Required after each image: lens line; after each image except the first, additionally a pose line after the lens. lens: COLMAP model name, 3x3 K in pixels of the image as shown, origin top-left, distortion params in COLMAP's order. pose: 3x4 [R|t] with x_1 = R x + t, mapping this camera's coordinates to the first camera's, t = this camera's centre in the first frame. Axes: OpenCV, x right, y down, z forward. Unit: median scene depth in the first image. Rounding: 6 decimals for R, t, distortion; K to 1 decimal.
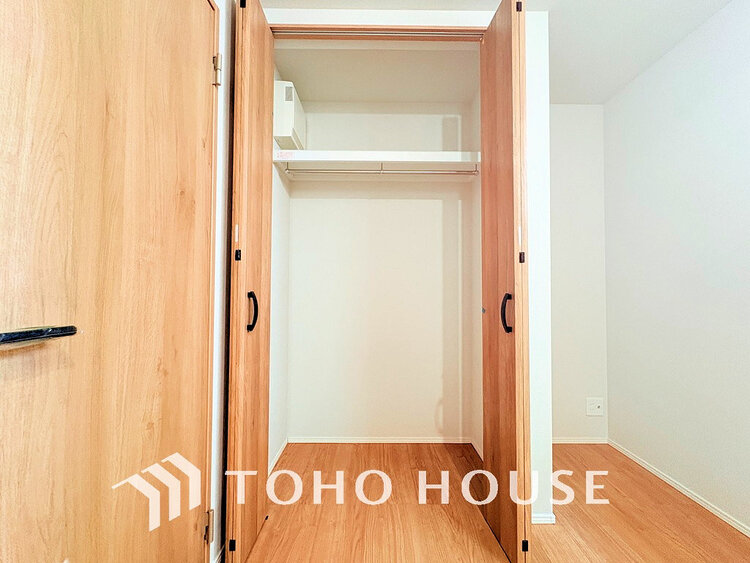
lens RADIAL K [[298.2, 0, 375.5], [0, 298.2, 283.0], [0, 0, 1]] dist [0.001543, 0.000223]
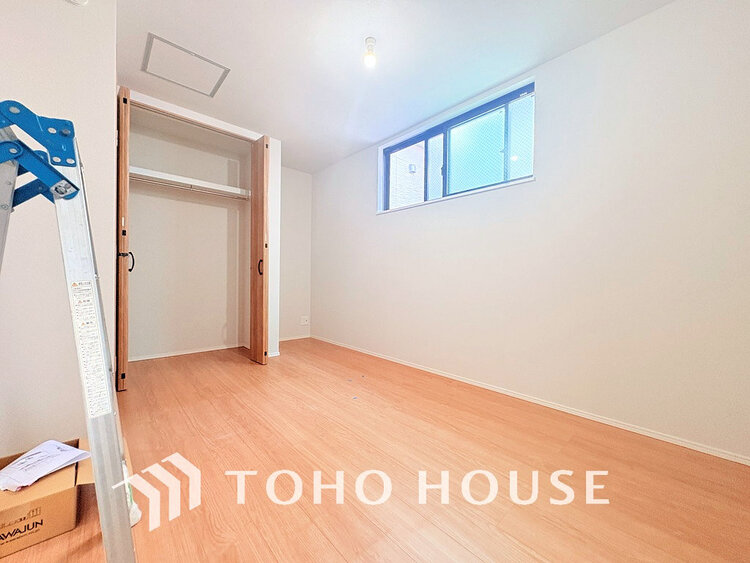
lens RADIAL K [[298.2, 0, 375.9], [0, 298.2, 279.9], [0, 0, 1]] dist [0.001543, 0.000223]
pose [[0.737469, 0.002378, 0.675377, -0.385613], [-0.021245, 0.999581, 0.019679, 0.097530], [-0.675047, -0.028861, 0.737210, -1.083953]]
